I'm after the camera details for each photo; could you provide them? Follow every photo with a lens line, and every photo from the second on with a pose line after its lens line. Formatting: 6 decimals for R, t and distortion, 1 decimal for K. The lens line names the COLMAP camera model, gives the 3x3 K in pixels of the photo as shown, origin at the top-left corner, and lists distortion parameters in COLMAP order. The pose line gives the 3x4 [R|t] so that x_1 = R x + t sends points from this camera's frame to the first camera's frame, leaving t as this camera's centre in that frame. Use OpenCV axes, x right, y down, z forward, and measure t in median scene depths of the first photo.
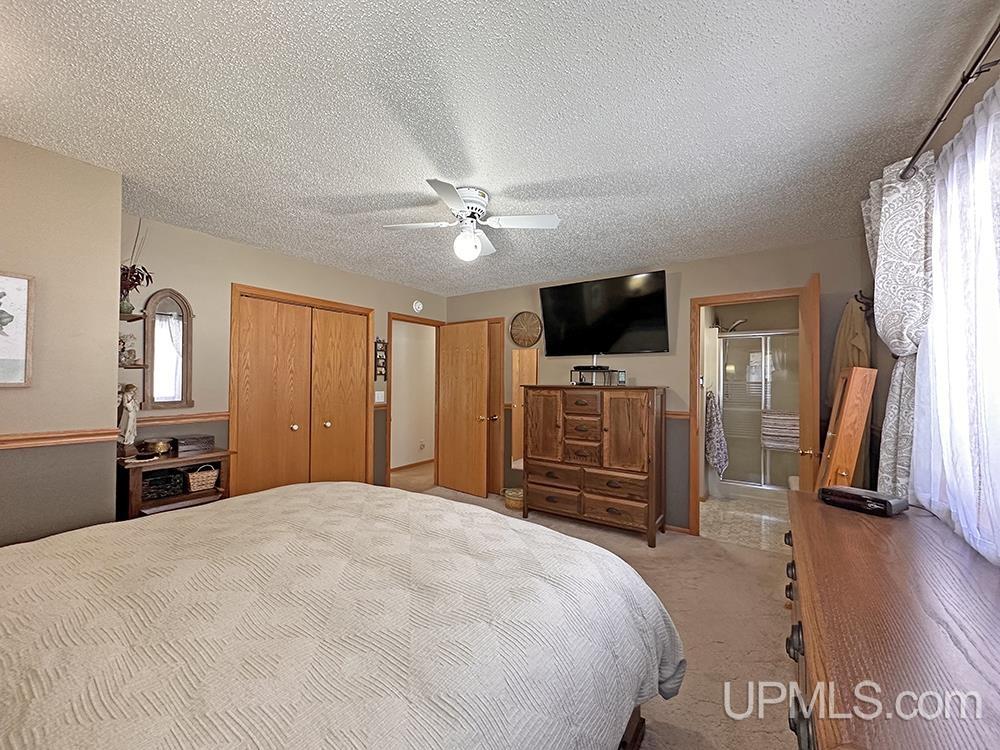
lens RADIAL K [[399.4, 0, 493.7], [0, 399.4, 378.9], [0, 0, 1]] dist [-0.002765, 0.001661]
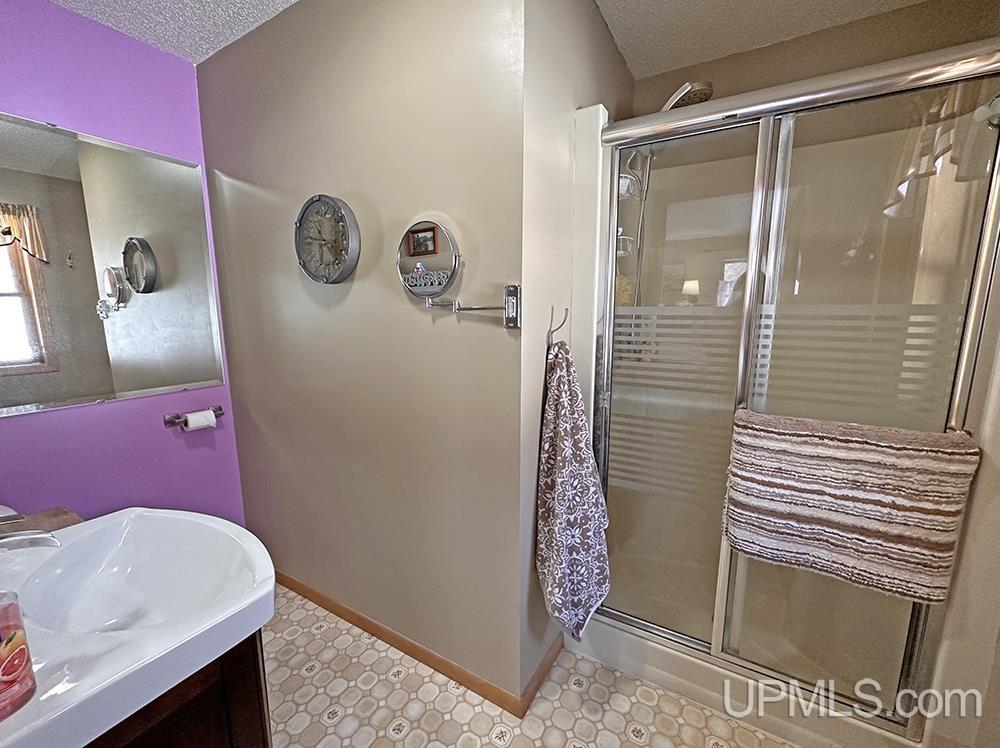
lens RADIAL K [[399.4, 0, 506.9], [0, 399.4, 374.2], [0, 0, 1]] dist [-0.002765, 0.001661]
pose [[0.997039, -0.019399, 0.074406, 0.495451], [0.006790, 0.986085, 0.166103, 0.007731], [-0.076593, -0.165106, 0.983297, 0.746060]]
